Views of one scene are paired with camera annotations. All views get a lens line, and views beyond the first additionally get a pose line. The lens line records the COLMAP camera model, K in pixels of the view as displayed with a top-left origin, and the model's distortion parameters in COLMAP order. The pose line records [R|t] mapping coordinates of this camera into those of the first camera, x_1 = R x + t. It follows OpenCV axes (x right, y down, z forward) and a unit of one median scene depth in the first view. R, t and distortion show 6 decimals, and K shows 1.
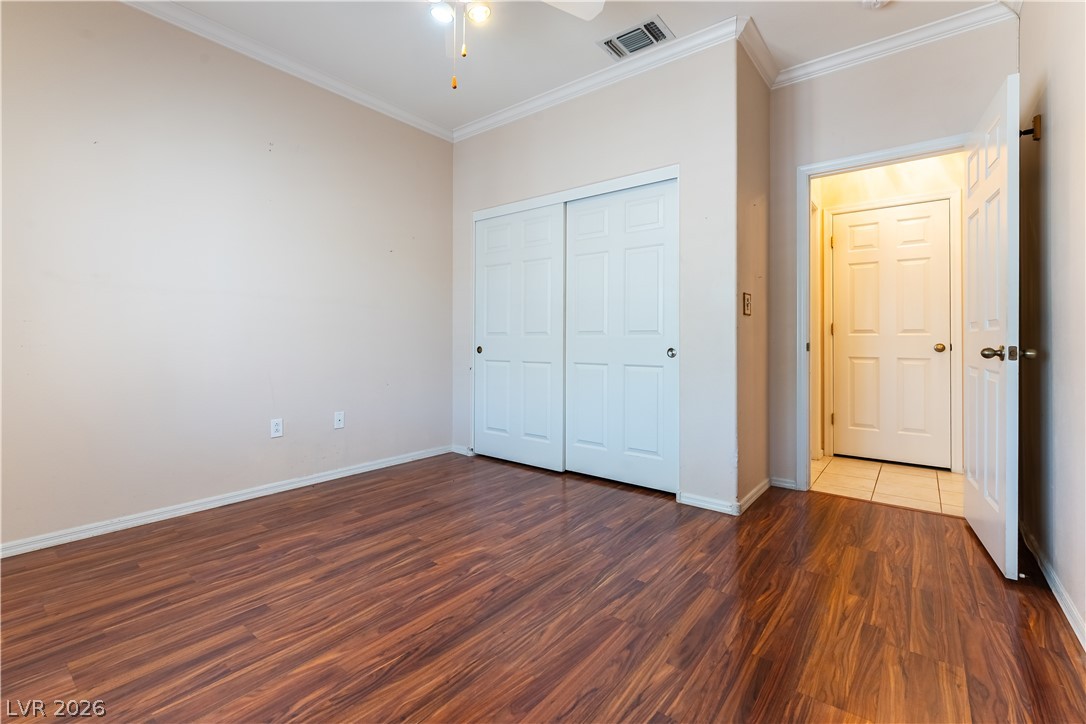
lens RADIAL K [[470.0, 0, 556.7], [0, 470.0, 343.0], [0, 0, 1]] dist [0.006190, -0.002848]
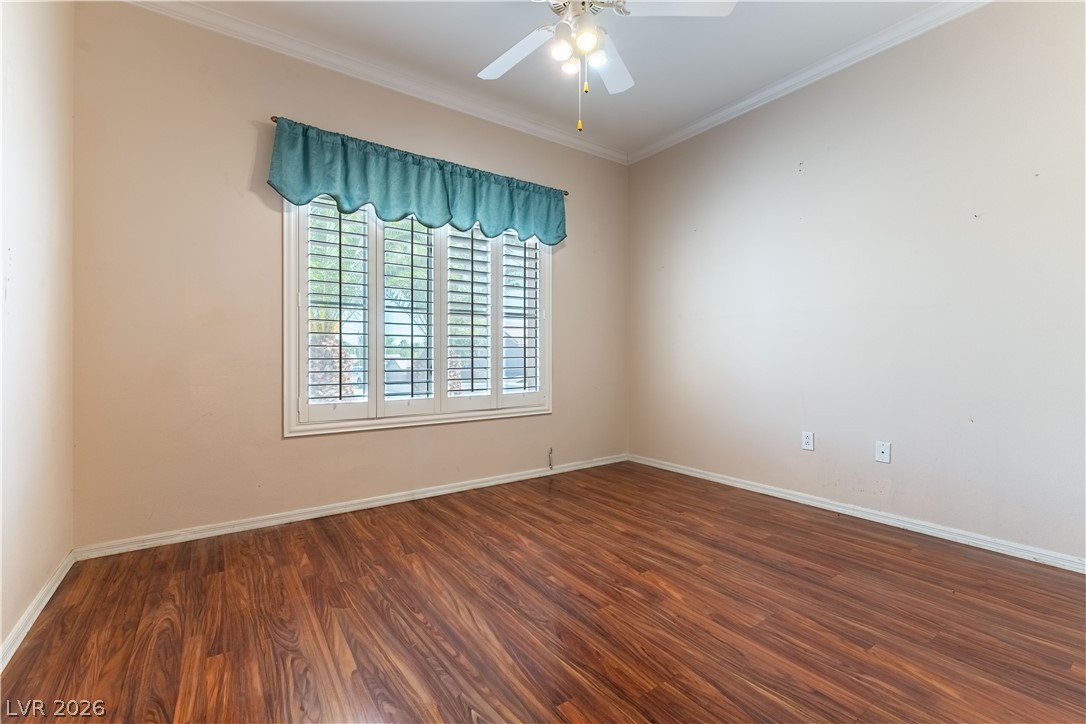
lens RADIAL K [[470.0, 0, 543.5], [0, 470.0, 357.0], [0, 0, 1]] dist [0.006190, -0.002848]
pose [[-0.292576, 0.002186, -0.956240, 0.725902], [-0.002976, 0.999990, 0.003196, -0.001493], [0.956238, 0.003781, -0.292567, 1.009944]]
